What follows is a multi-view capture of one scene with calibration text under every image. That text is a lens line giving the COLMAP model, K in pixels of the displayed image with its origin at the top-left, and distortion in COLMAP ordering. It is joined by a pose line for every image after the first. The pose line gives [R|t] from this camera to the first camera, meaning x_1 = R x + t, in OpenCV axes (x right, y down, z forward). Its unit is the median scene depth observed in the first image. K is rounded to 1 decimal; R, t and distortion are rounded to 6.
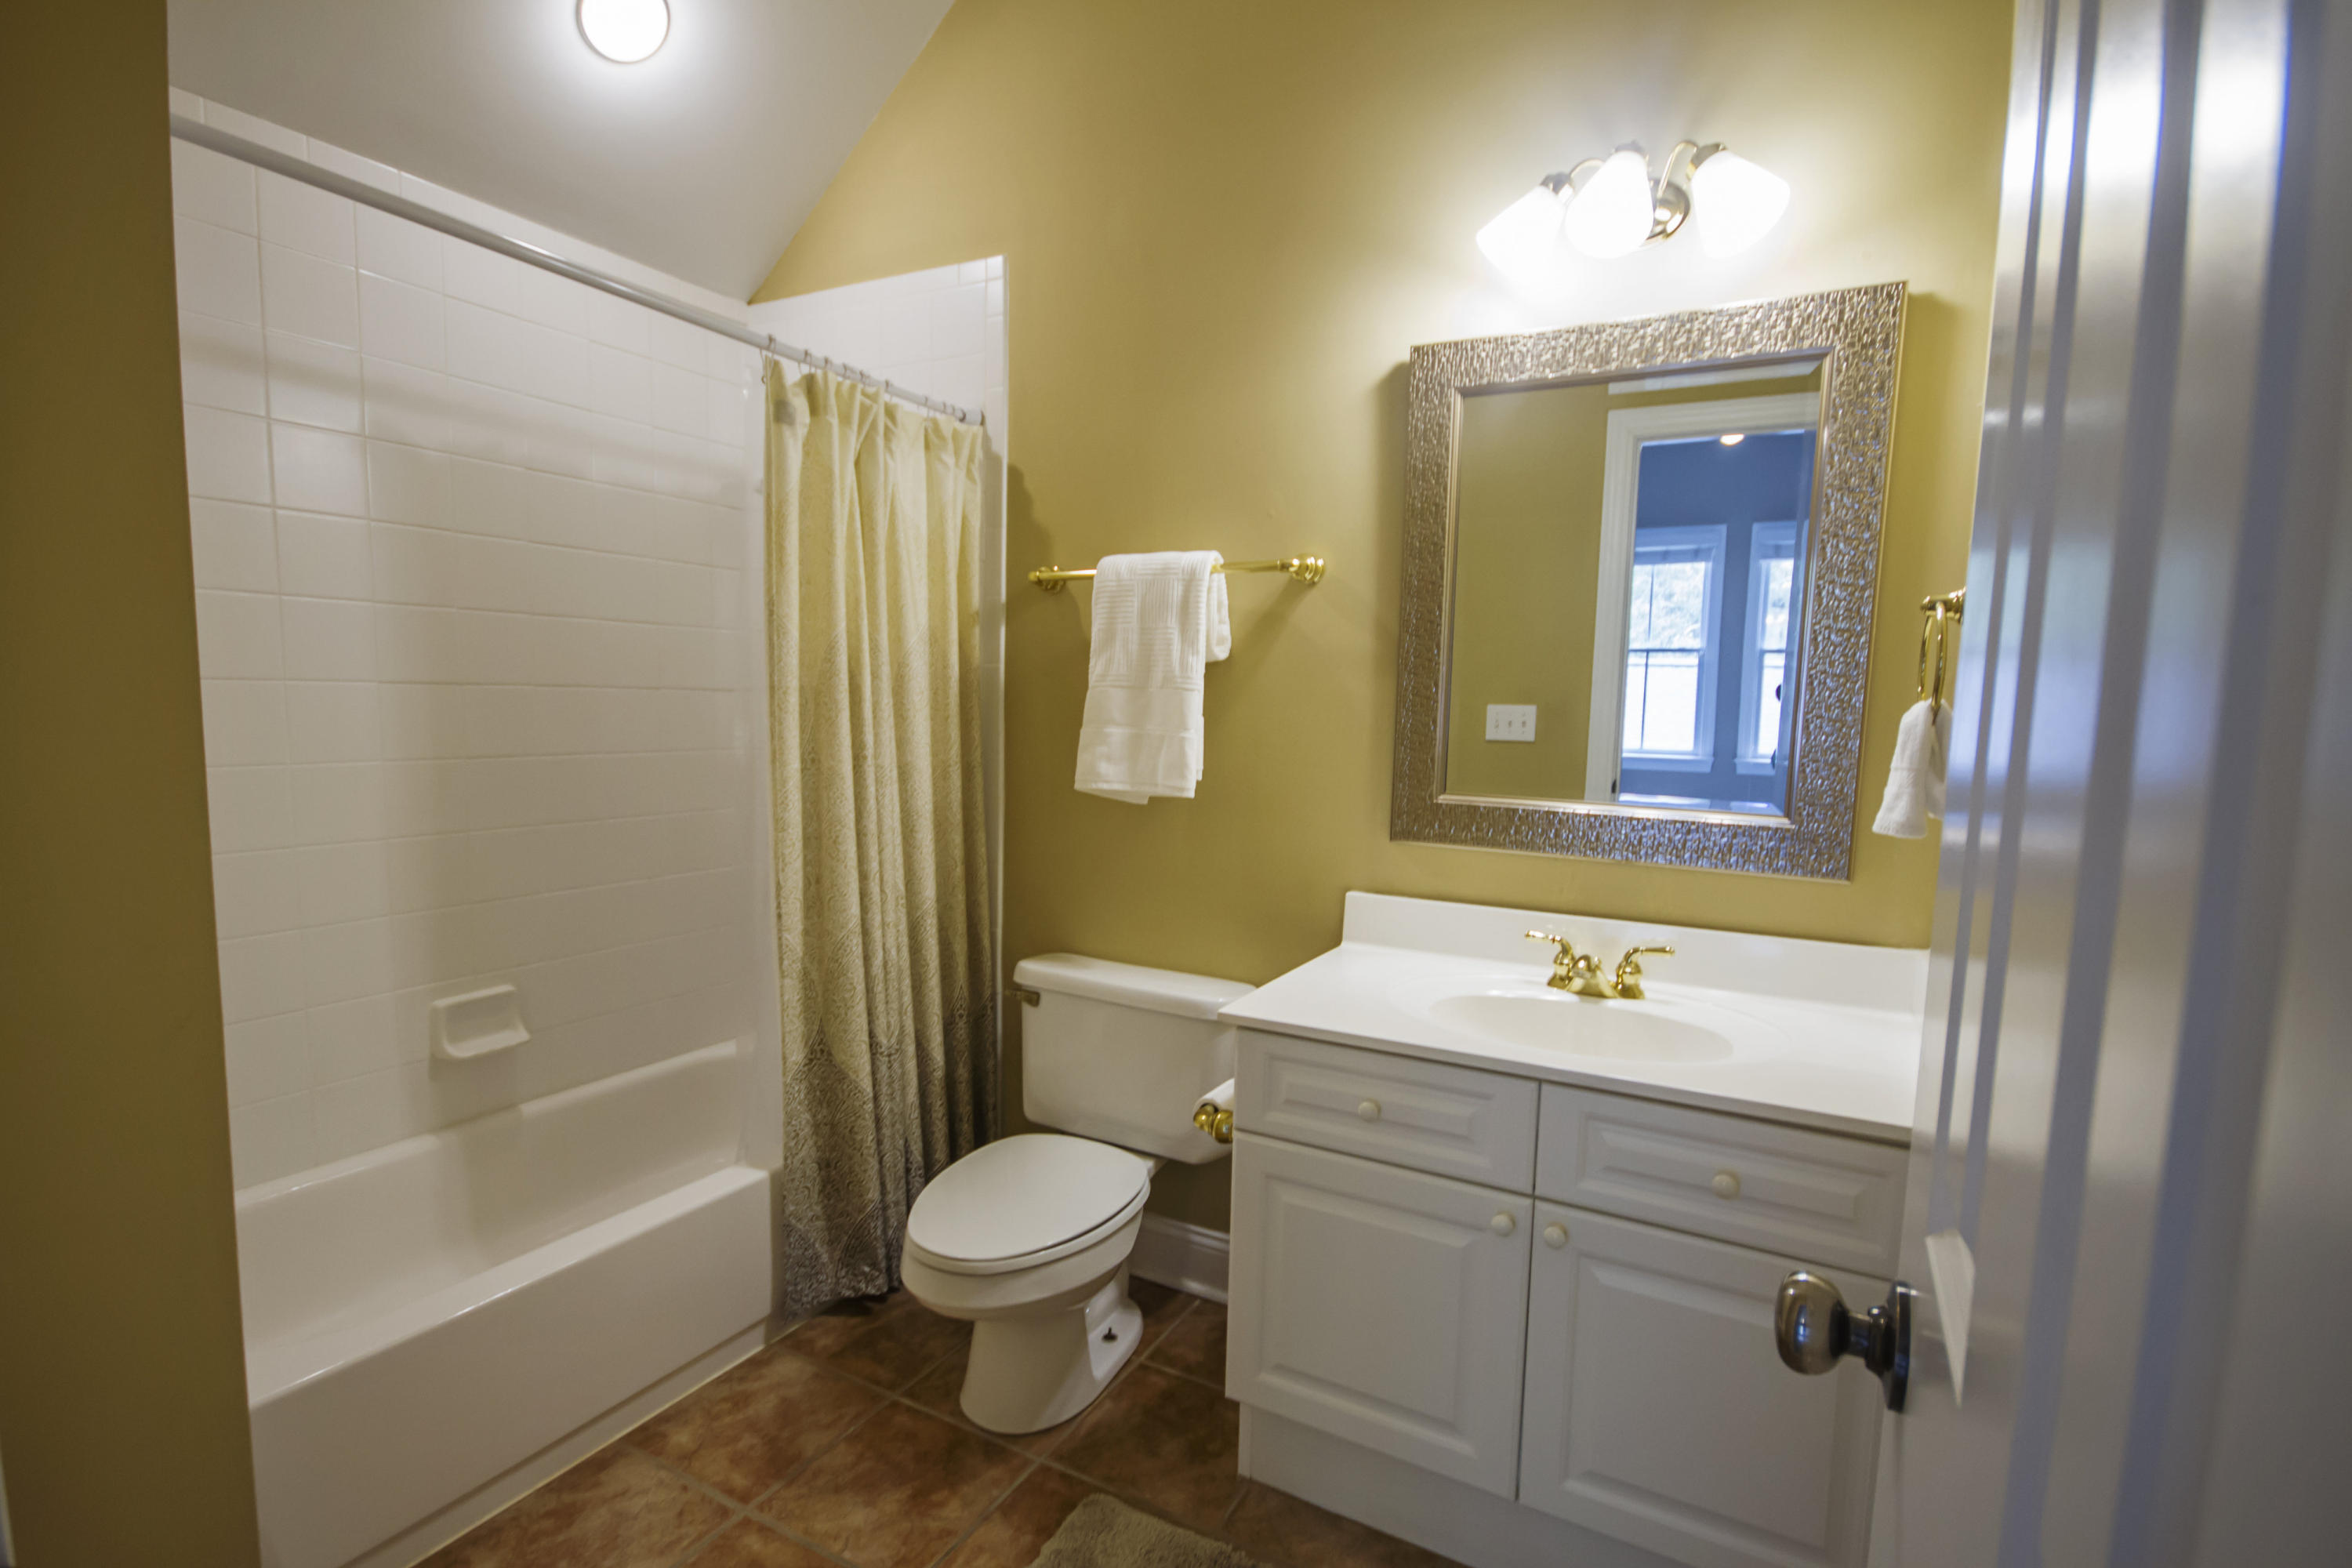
lens RADIAL K [[1124.8, 0, 1130.8], [0, 1124.8, 784.0], [0, 0, 1]] dist [0.001291, 0.000827]
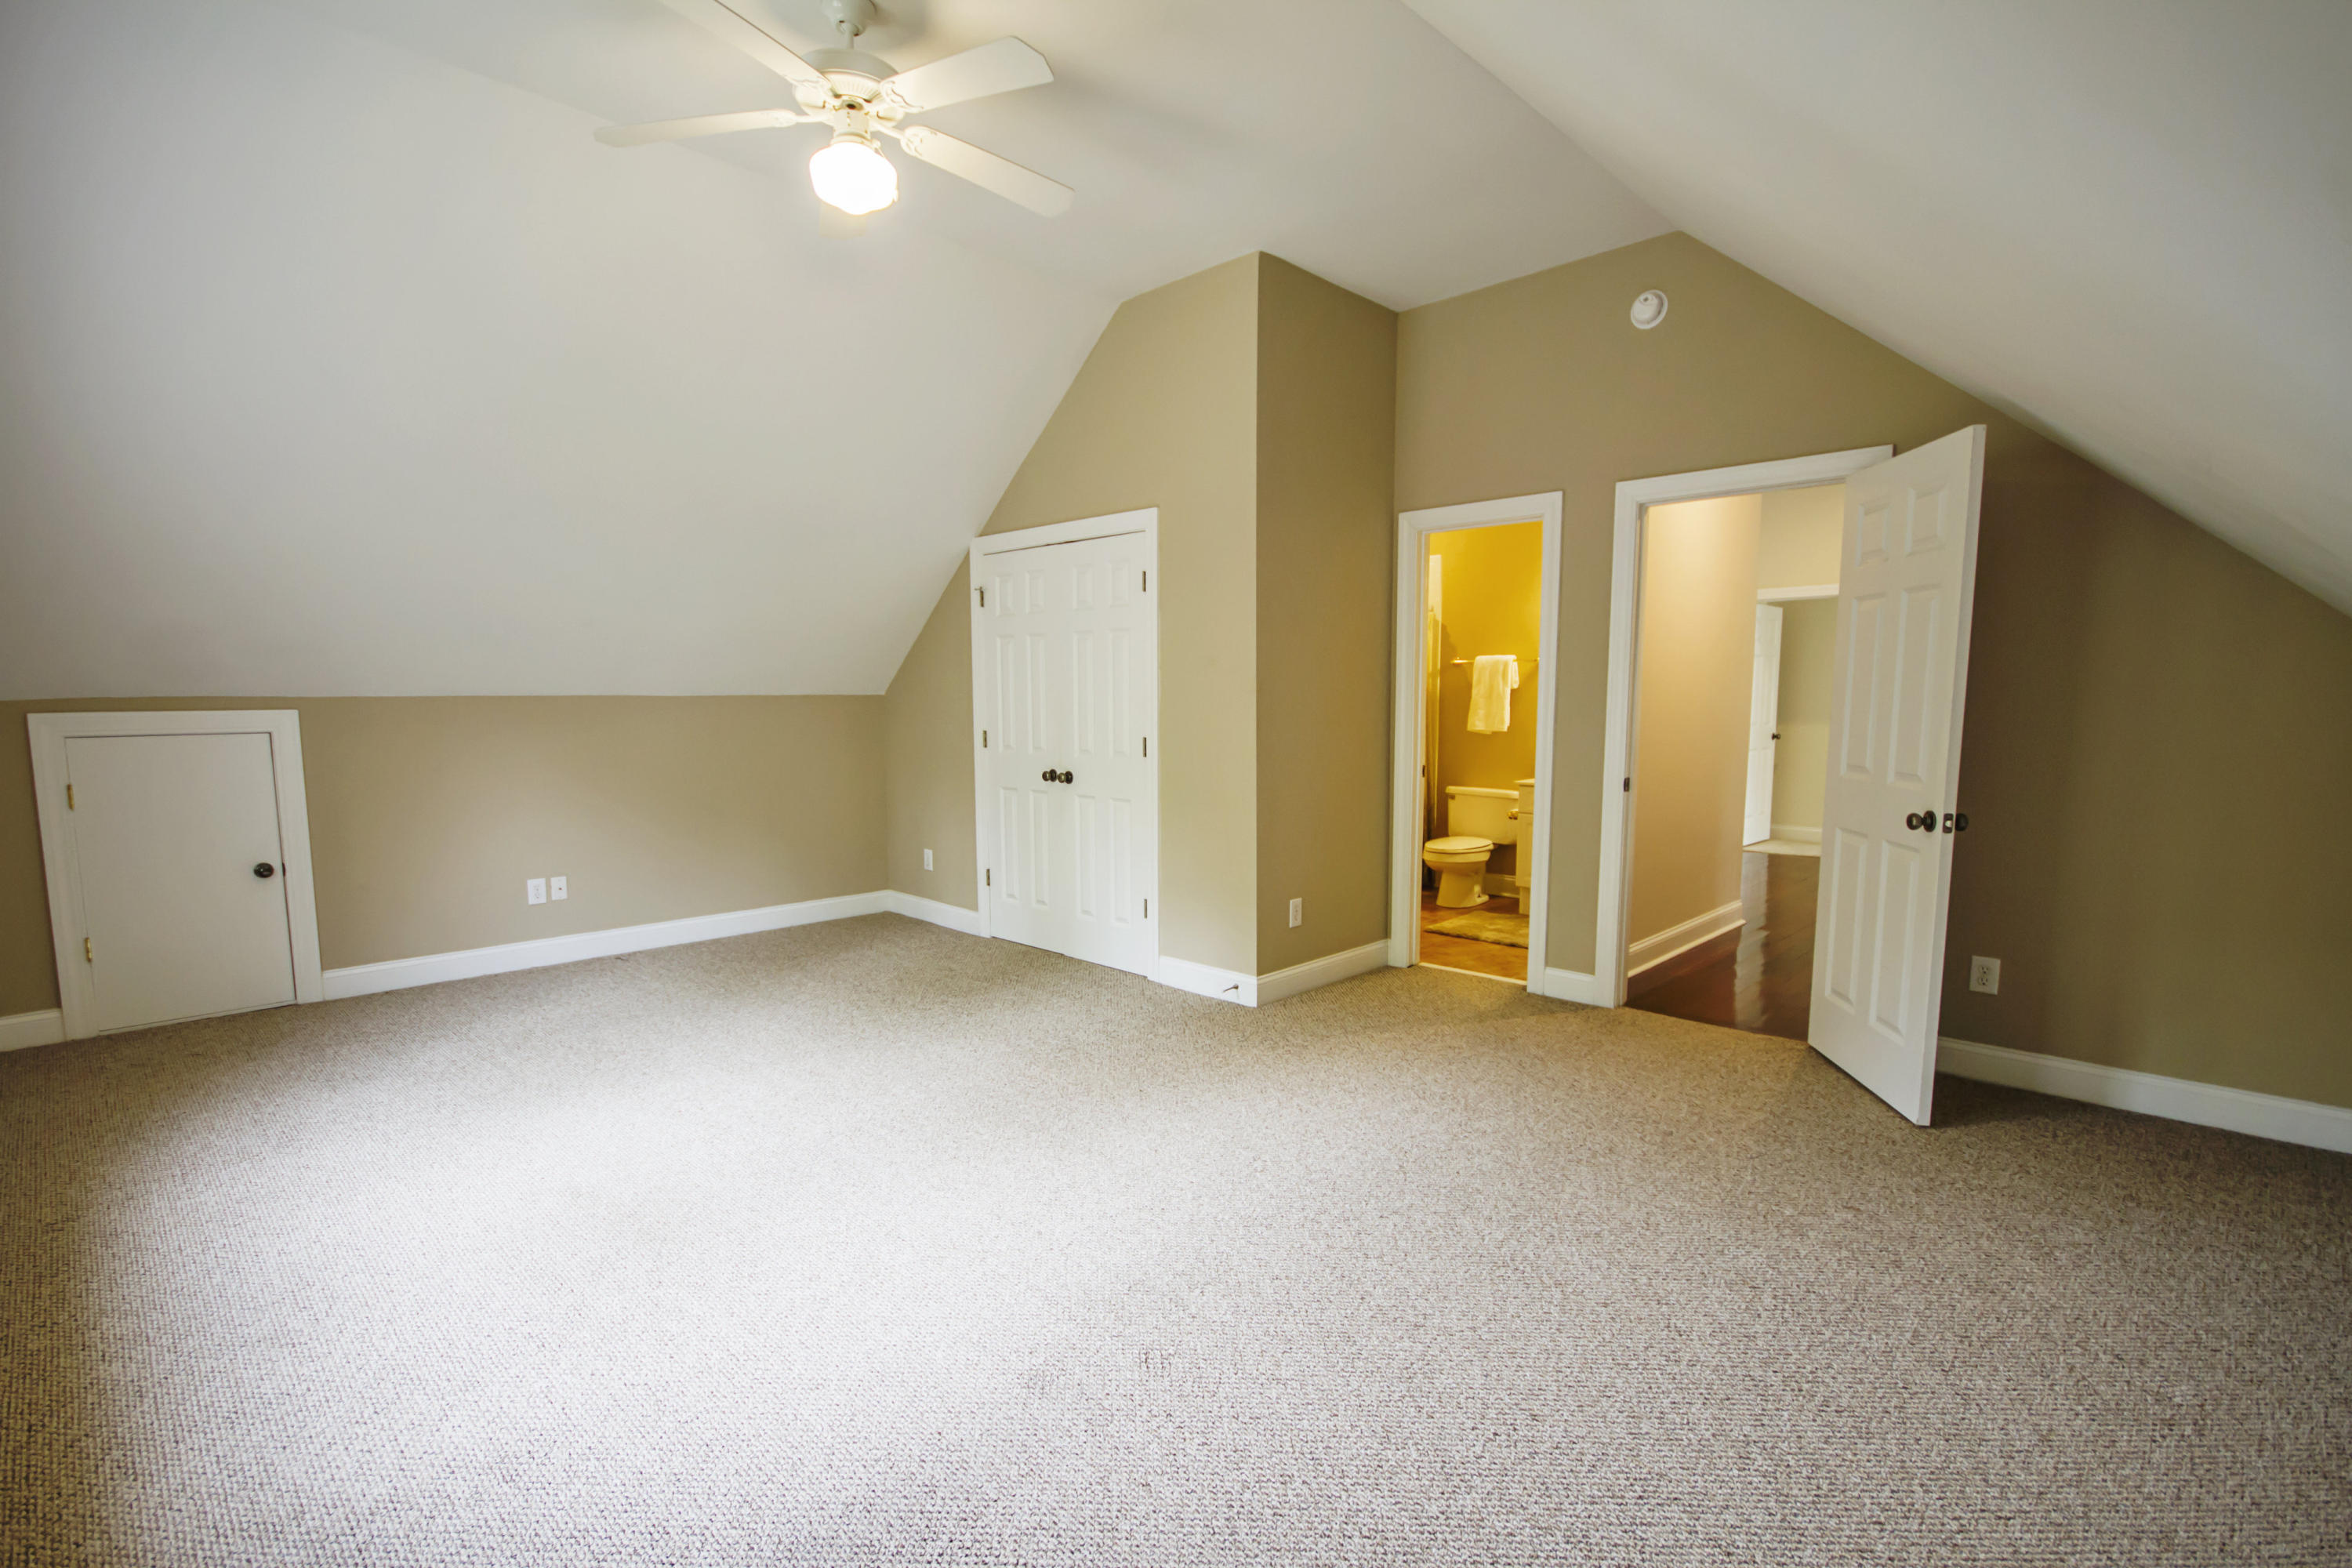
lens RADIAL K [[1083.7, 0, 1179.1], [0, 1083.7, 809.9], [0, 0, 1]] dist [-0.000098, -0.000056]
pose [[0.974000, 0.007049, -0.226438, -0.151310], [-0.005742, 0.999963, 0.006431, 0.220705], [0.226475, -0.004963, 0.974004, -2.225488]]
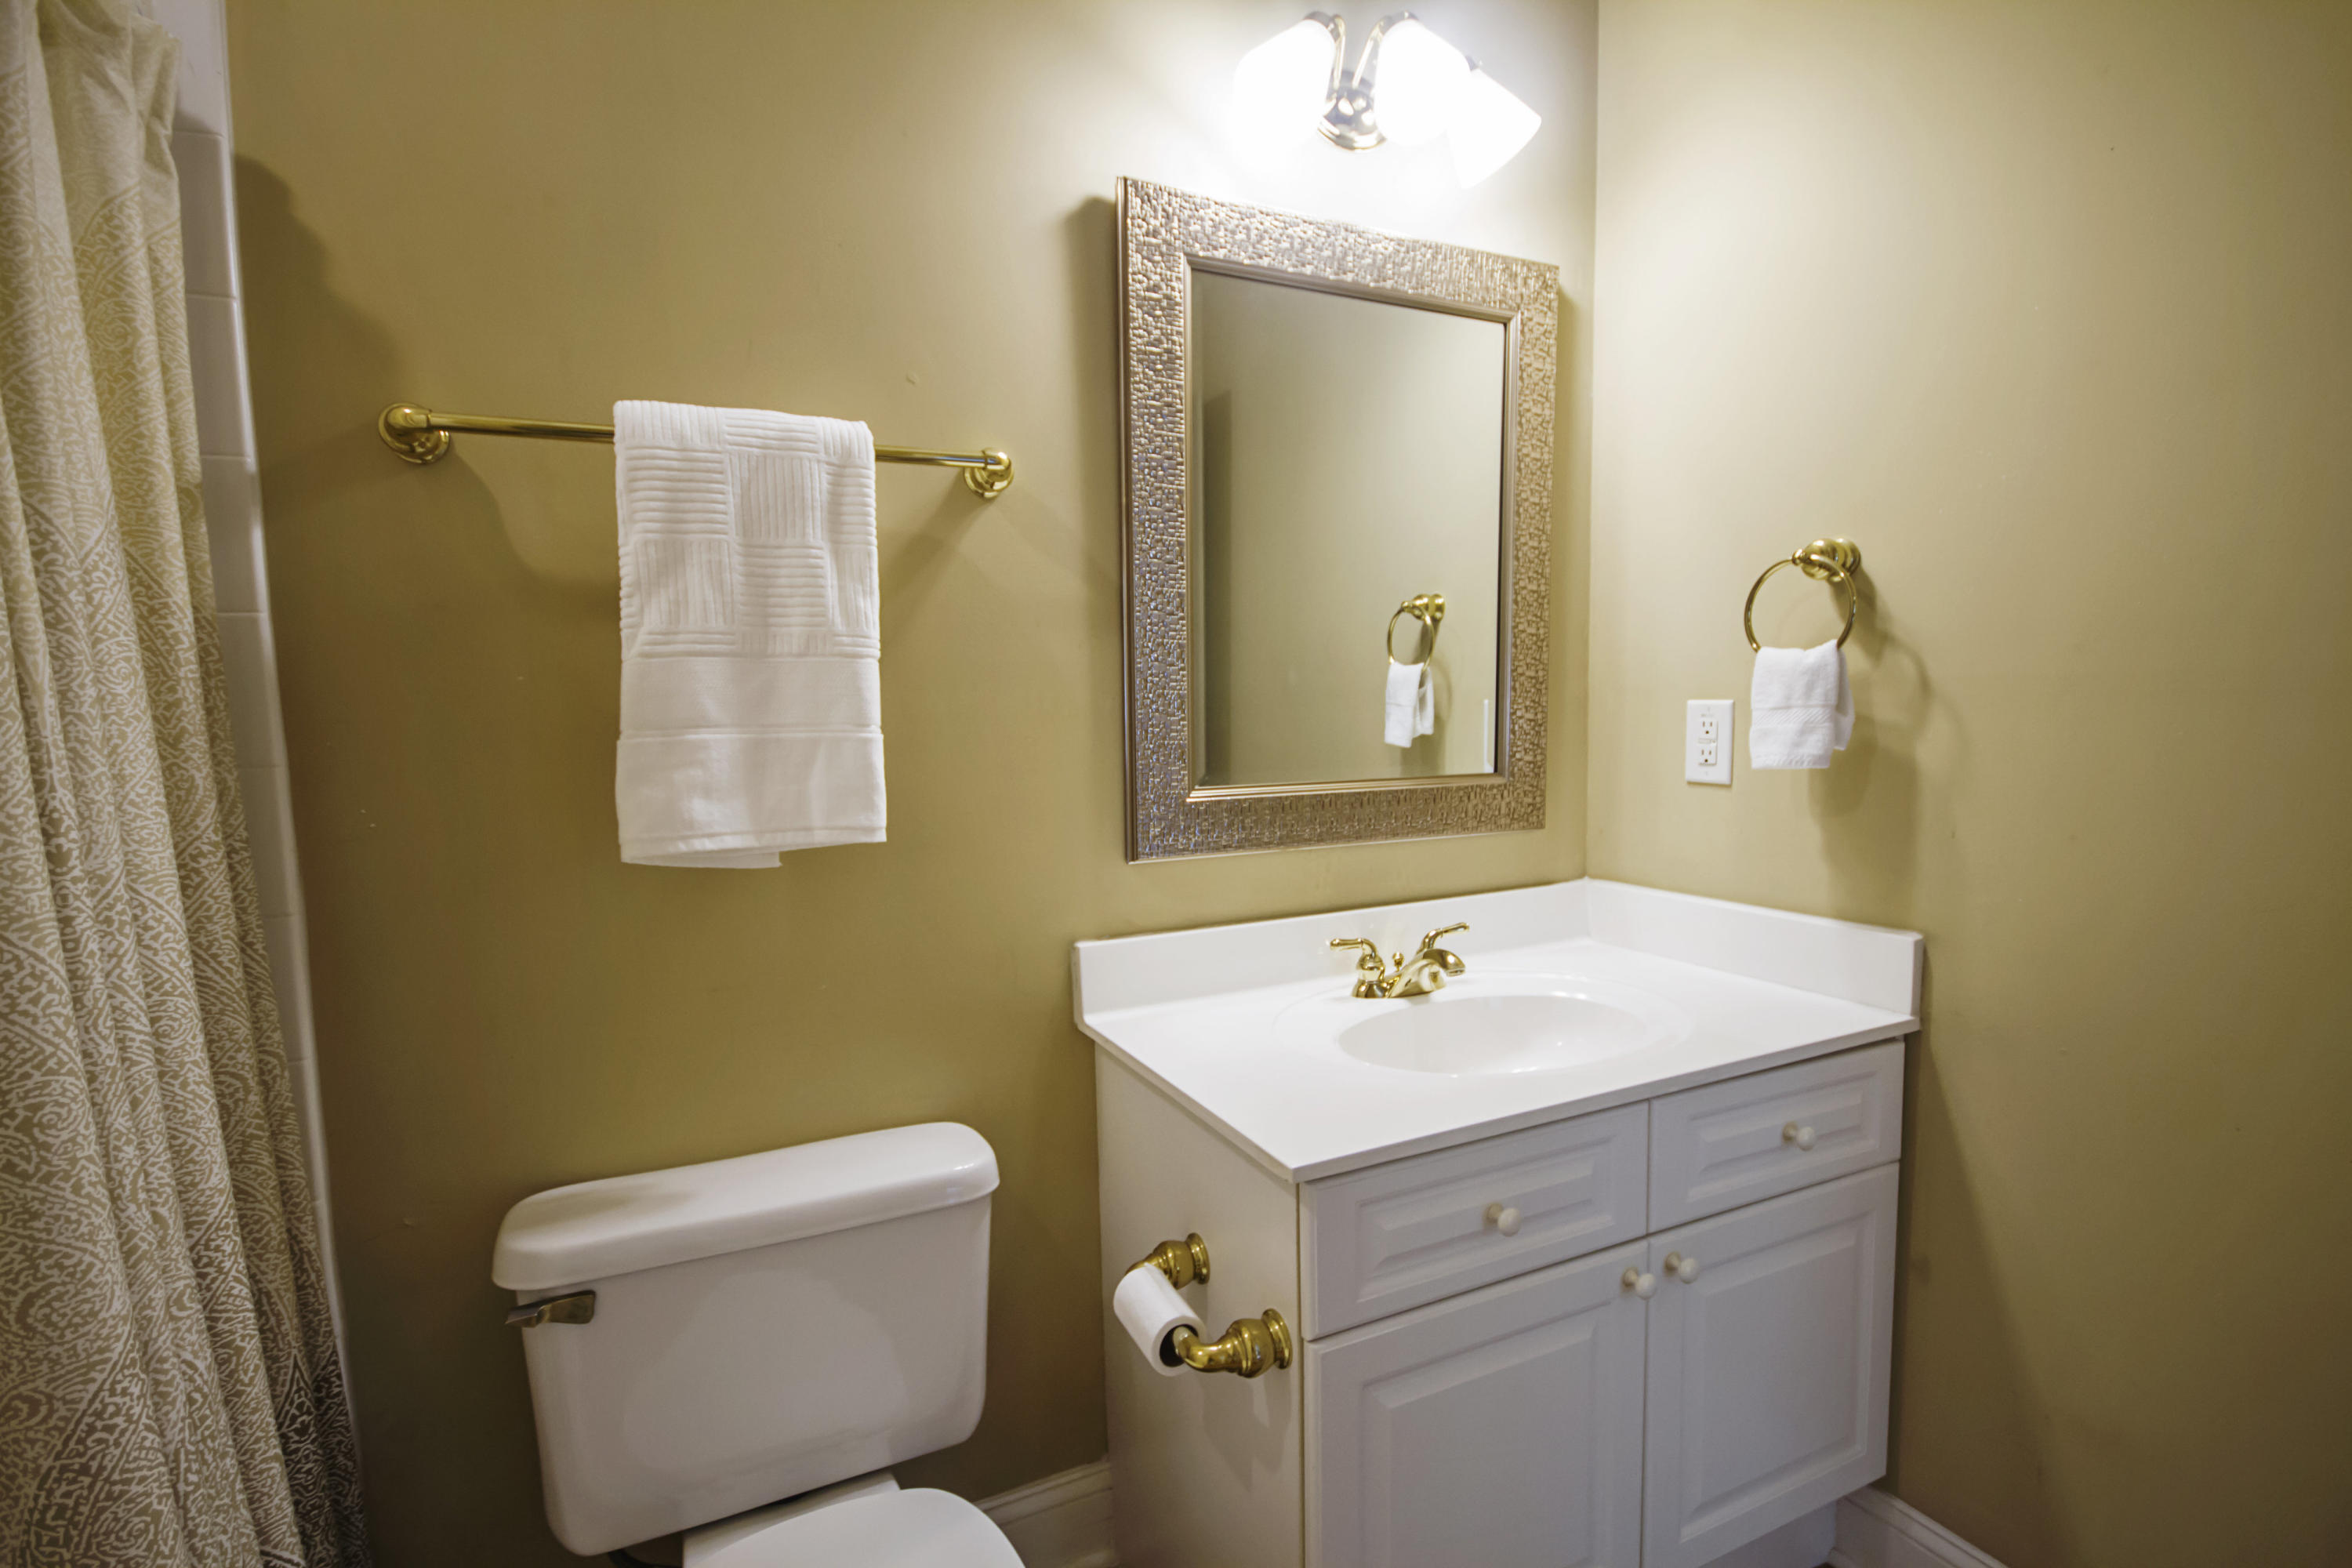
lens RADIAL K [[1089.5, 0, 1172.0], [0, 1089.5, 815.8], [0, 0, 1]] dist [0.033728, -0.028877]
pose [[0.567586, -0.113710, 0.815424, -0.317040], [0.101156, 0.992544, 0.067998, -0.024371], [-0.817076, 0.043890, 0.574857, 0.535532]]
